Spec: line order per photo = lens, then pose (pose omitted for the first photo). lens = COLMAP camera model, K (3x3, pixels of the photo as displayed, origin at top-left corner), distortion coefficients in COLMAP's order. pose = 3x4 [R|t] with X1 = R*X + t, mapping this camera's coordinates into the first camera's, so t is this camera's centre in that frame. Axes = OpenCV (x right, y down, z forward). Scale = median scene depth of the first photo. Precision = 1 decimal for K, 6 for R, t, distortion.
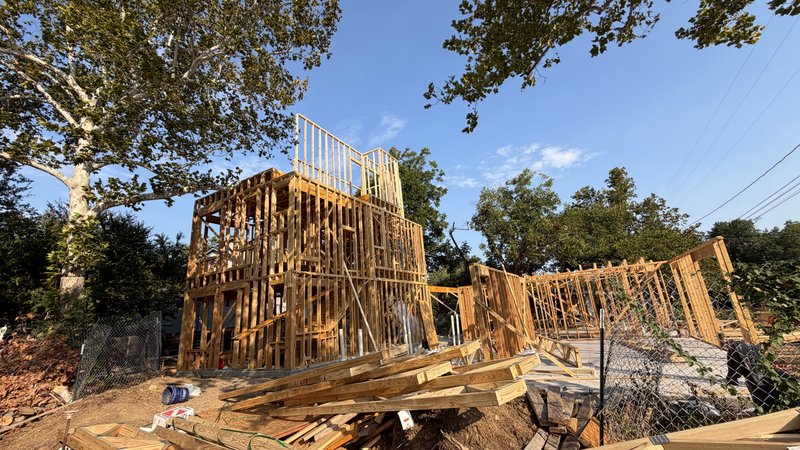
lens RADIAL K [[321.3, 0, 397.0], [0, 321.3, 223.4], [0, 0, 1]] dist [0.006533, 0.000193]
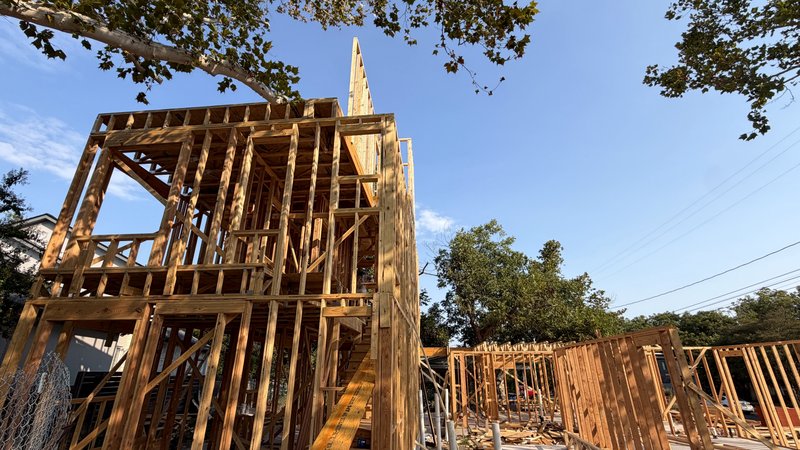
lens RADIAL K [[357.6, 0, 396.3], [0, 357.6, 217.4], [0, 0, 1]] dist [0.020657, -0.002046]
pose [[0.900673, 0.235569, 0.365097, -0.310958], [-0.181107, 0.967337, -0.177368, 0.074382], [-0.394954, 0.093629, 0.913917, 0.278594]]
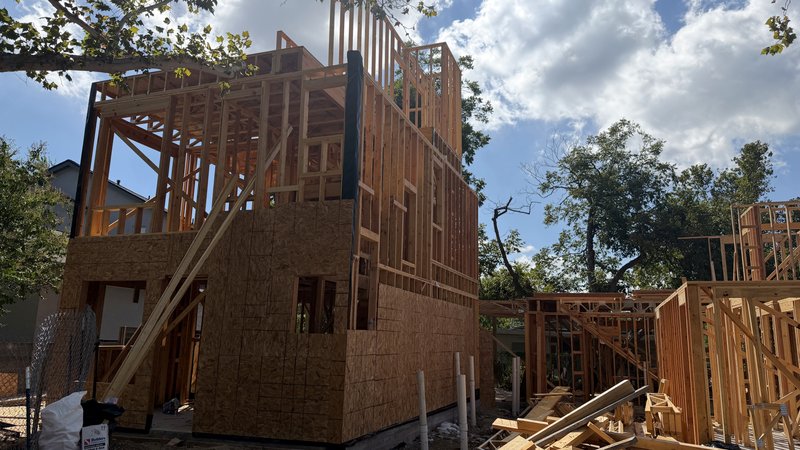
lens RADIAL K [[561.2, 0, 406.9], [0, 561.2, 230.2], [0, 0, 1]] dist [0.047266, -0.027422]
pose [[0.976397, 0.121531, 0.178545, -0.230785], [-0.134887, 0.988751, 0.064630, 0.021217], [-0.168682, -0.087188, 0.981807, 0.050787]]
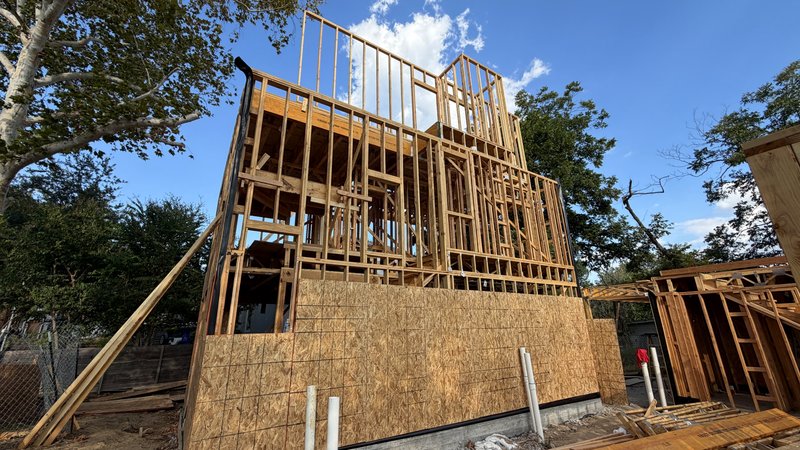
lens RADIAL K [[321.3, 0, 406.4], [0, 321.3, 228.4], [0, 0, 1]] dist [0.006533, 0.000193]
pose [[0.896633, -0.086580, -0.434227, 0.077465], [0.081797, 0.996206, -0.029730, 0.087722], [0.435153, -0.008862, 0.900313, 0.396384]]
